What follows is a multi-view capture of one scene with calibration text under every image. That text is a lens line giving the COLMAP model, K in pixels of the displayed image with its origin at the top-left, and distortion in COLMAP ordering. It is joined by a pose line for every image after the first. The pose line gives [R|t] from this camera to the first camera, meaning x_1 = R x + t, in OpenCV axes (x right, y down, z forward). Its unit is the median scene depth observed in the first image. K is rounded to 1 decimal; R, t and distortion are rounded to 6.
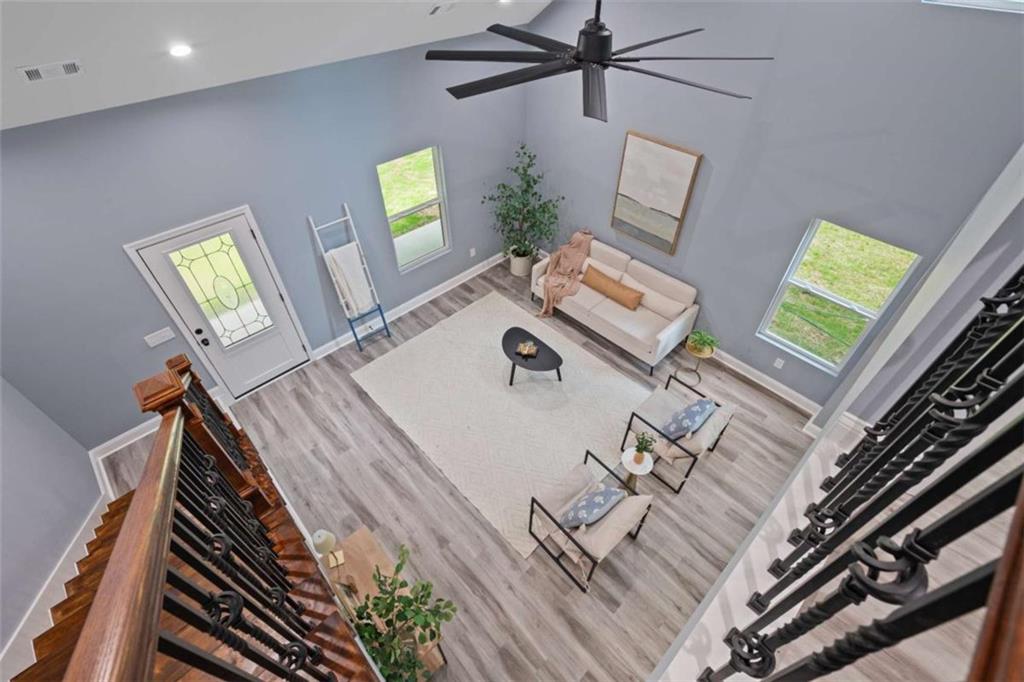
lens RADIAL K [[462.1, 0, 512.0], [0, 462.1, 341.0], [0, 0, 1]] dist [0.000353, -0.000137]
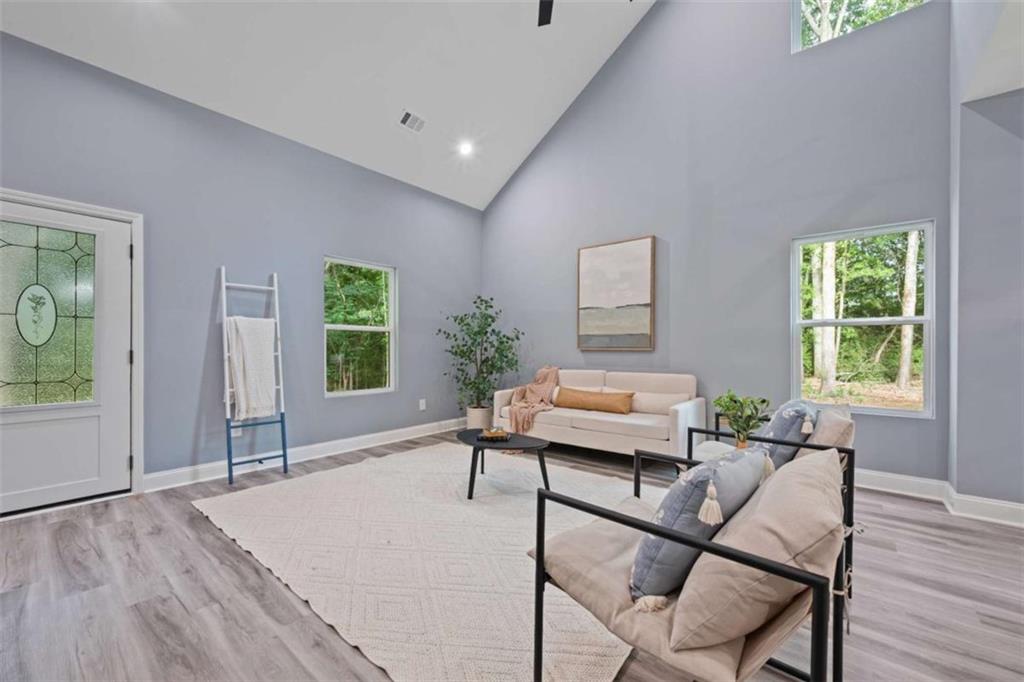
lens RADIAL K [[406.1, 0, 516.6], [0, 406.1, 342.9], [0, 0, 1]] dist [-0.002276, 0.000024]
pose [[0.991895, 0.006100, 0.126911, -0.010636], [0.084068, 0.717437, -0.691532, 0.323460], [-0.095269, 0.696596, 0.711110, 0.468030]]
